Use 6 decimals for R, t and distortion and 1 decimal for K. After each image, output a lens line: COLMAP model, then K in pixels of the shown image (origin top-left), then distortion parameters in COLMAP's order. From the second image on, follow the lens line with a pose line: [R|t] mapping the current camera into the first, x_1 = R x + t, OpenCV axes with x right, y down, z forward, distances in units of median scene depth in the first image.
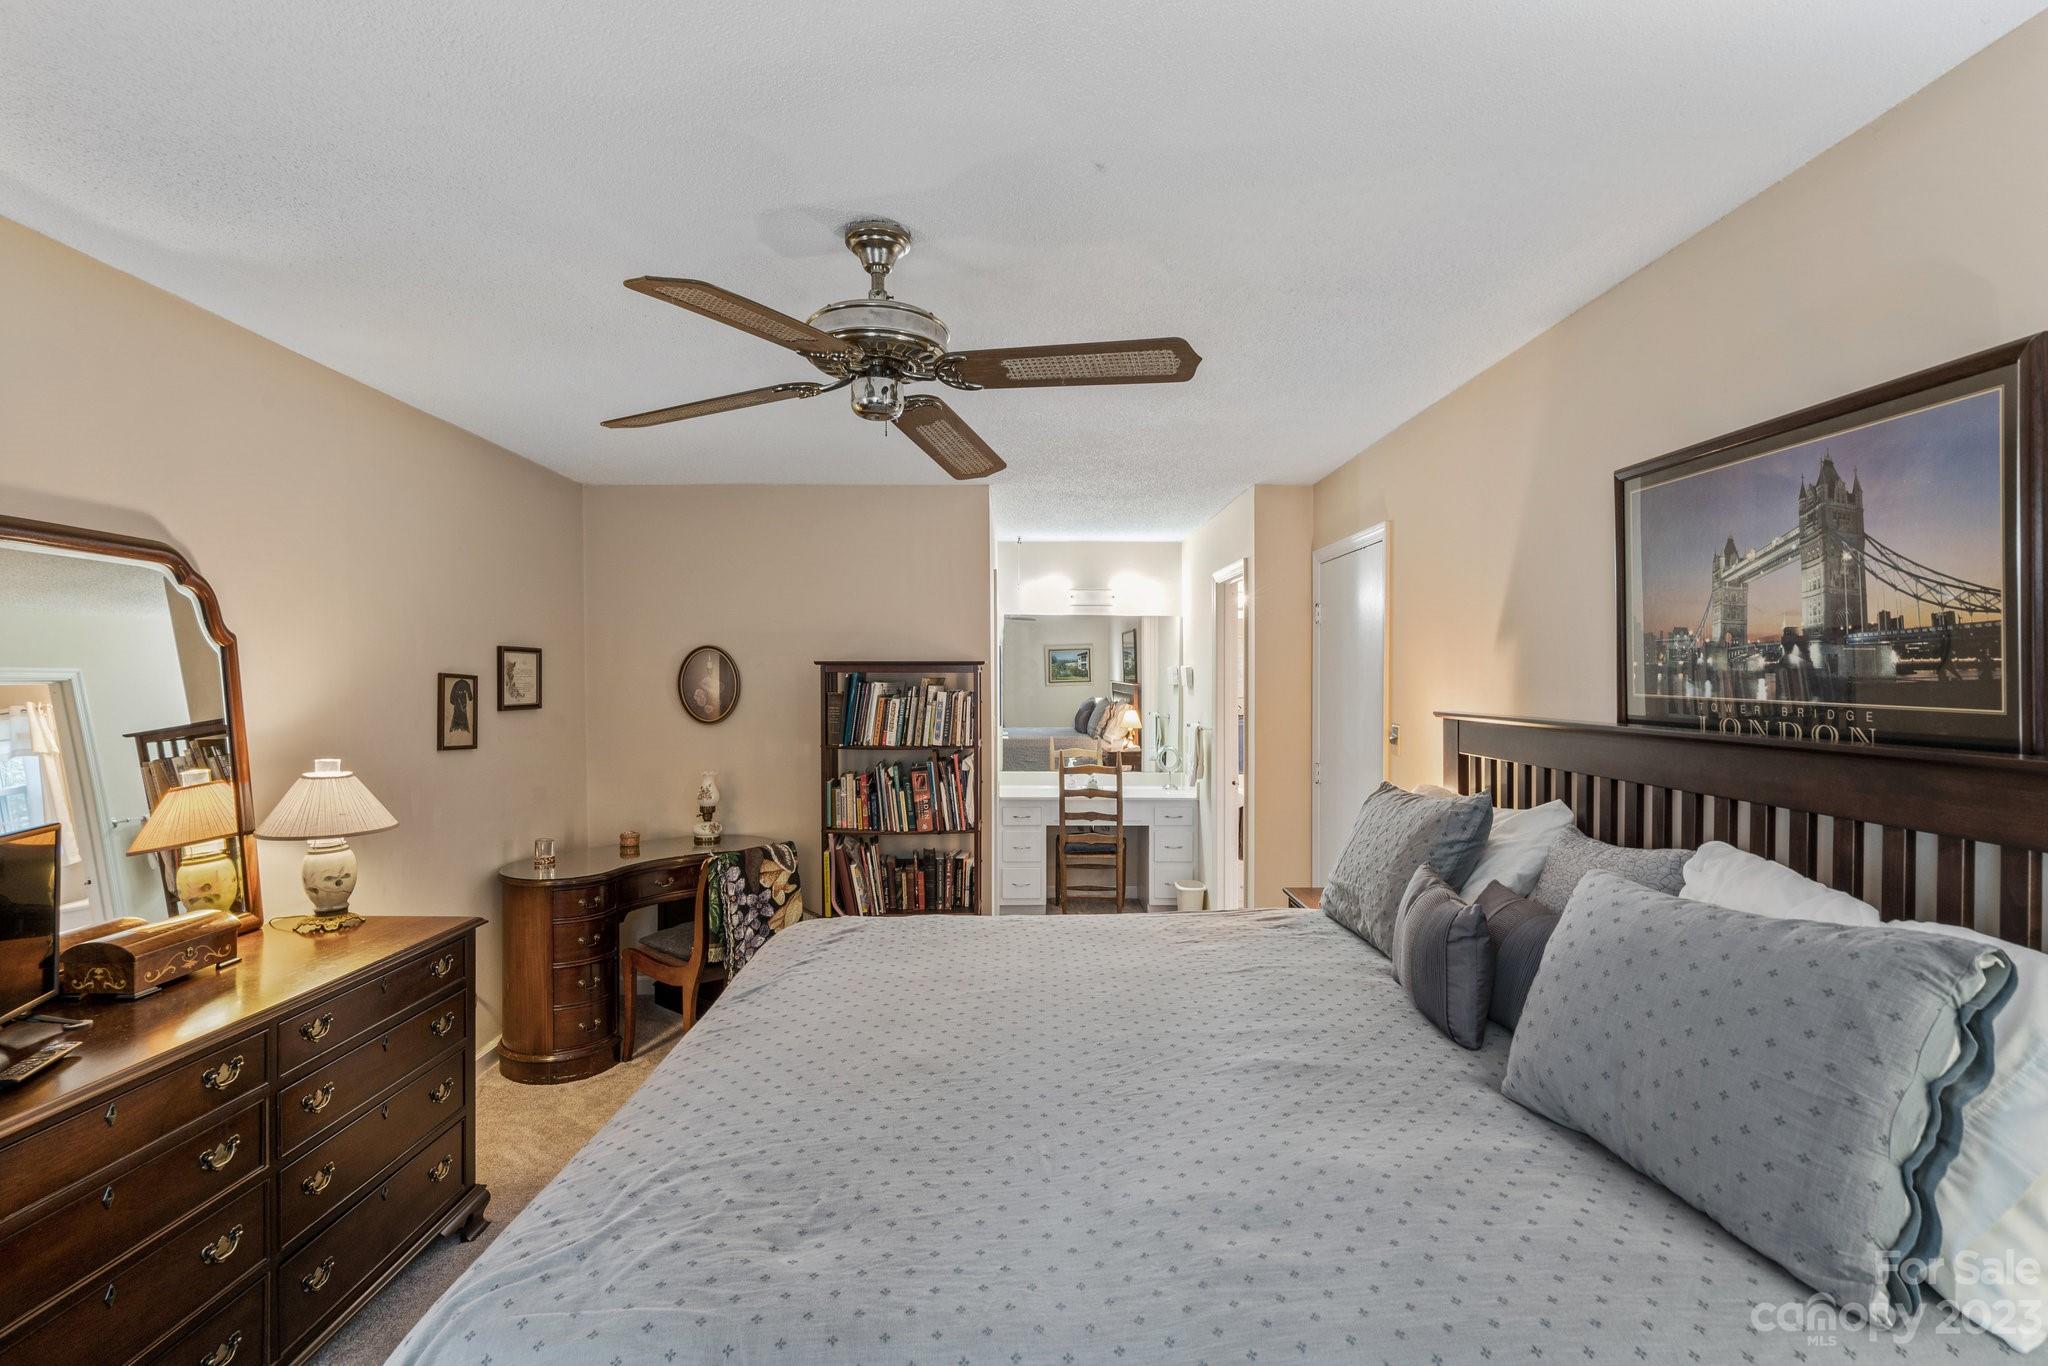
lens RADIAL K [[958.9, 0, 1019.7], [0, 958.9, 663.5], [0, 0, 1]] dist [0.001381, 0.001437]
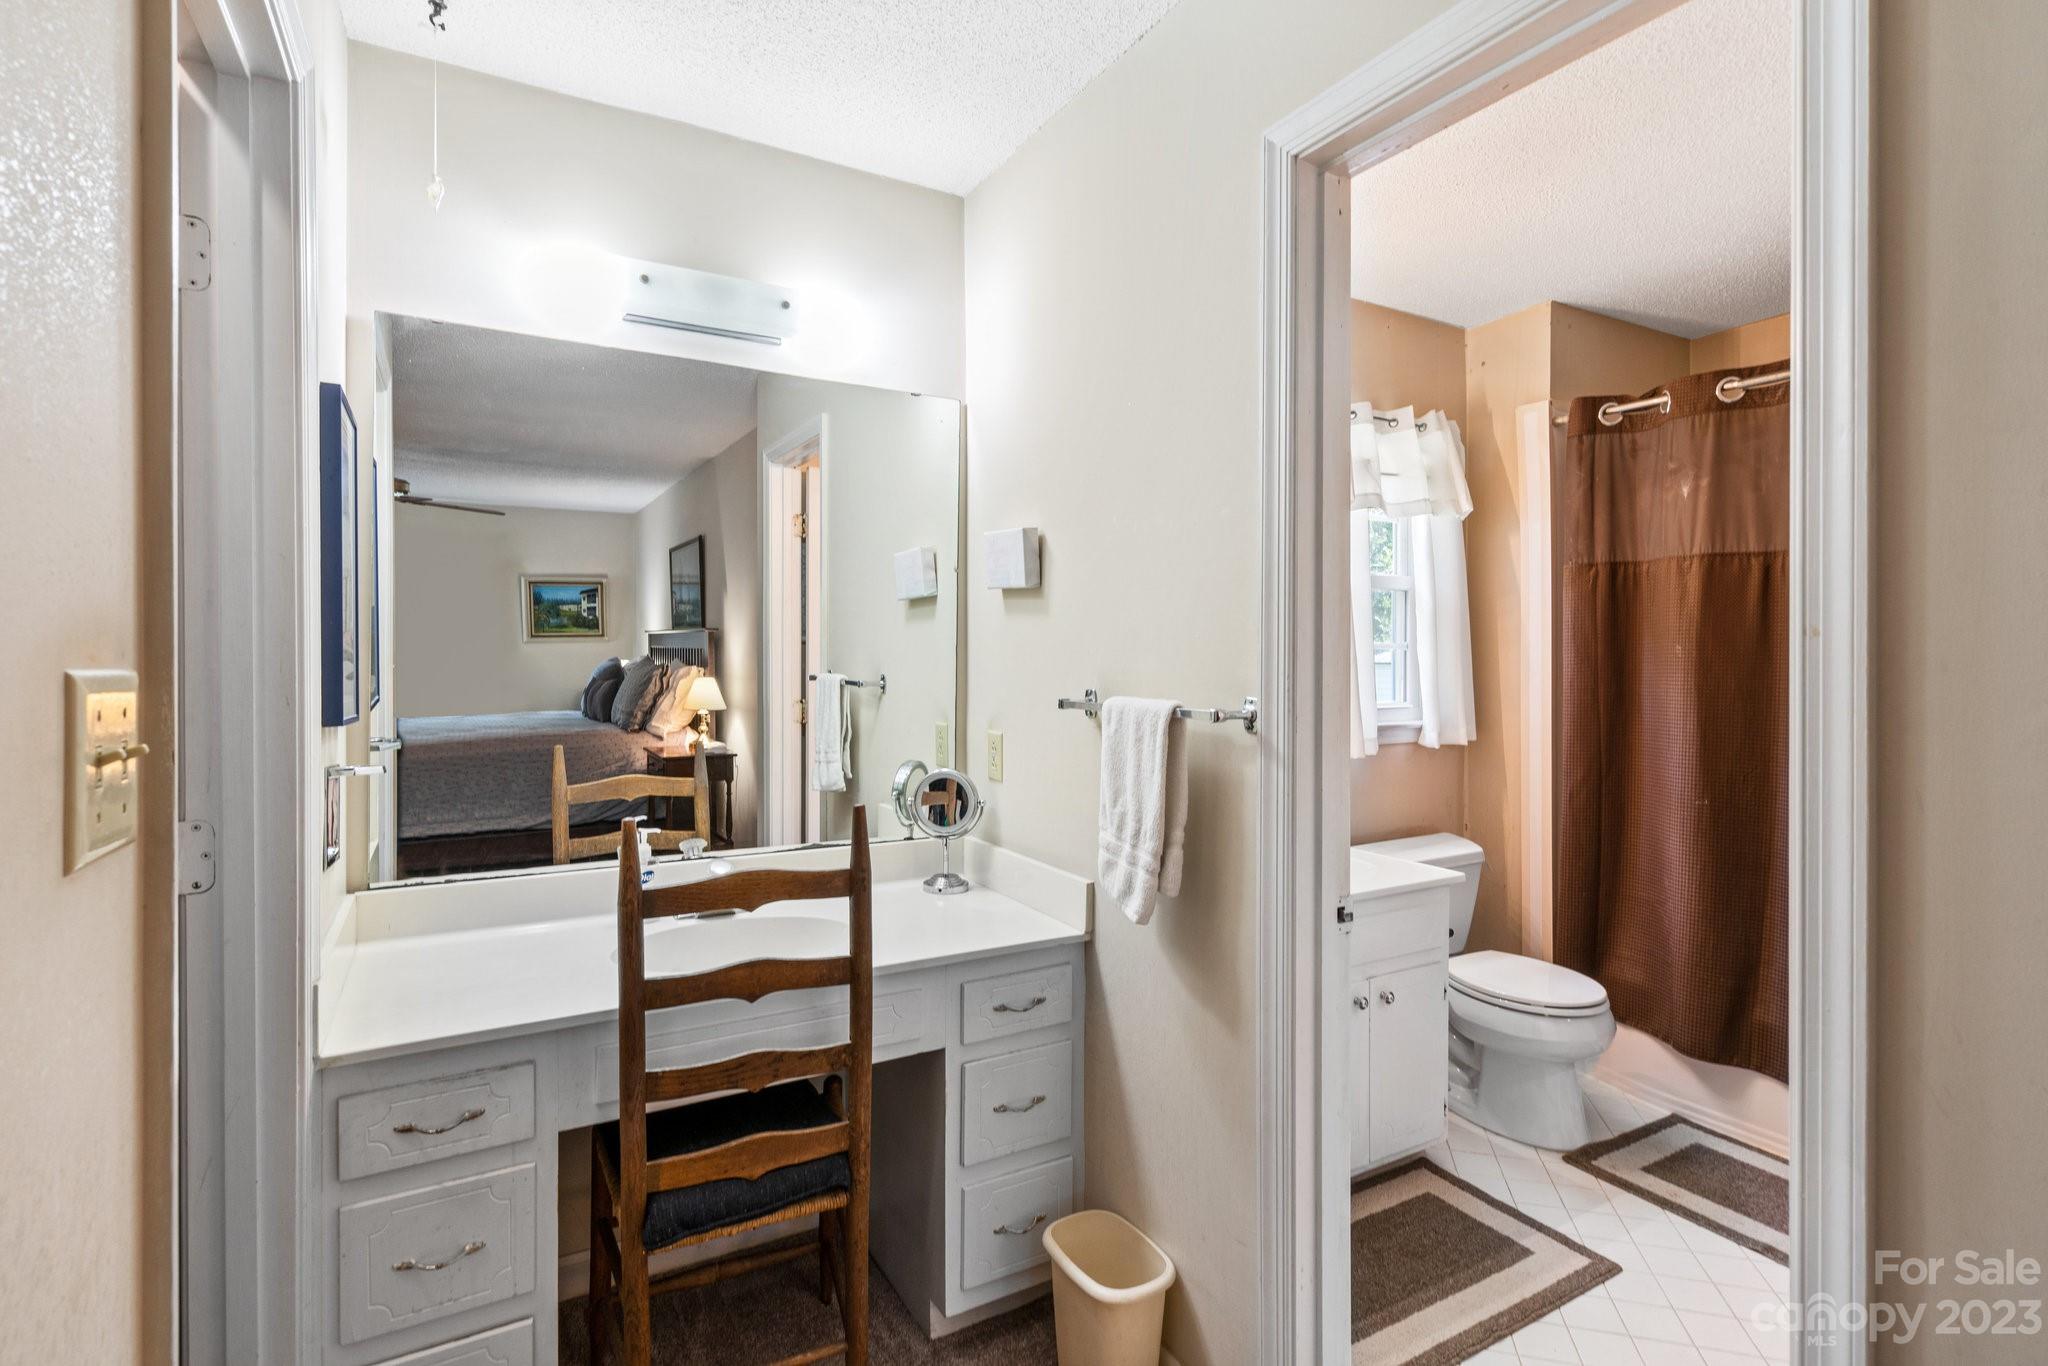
lens RADIAL K [[958.9, 0, 1019.7], [0, 958.9, 663.5], [0, 0, 1]] dist [0.001381, 0.001437]
pose [[0.872378, -0.002023, 0.488828, 0.006438], [-0.011347, 0.999638, 0.024387, 0.025803], [-0.488700, -0.026822, 0.872039, 0.439625]]
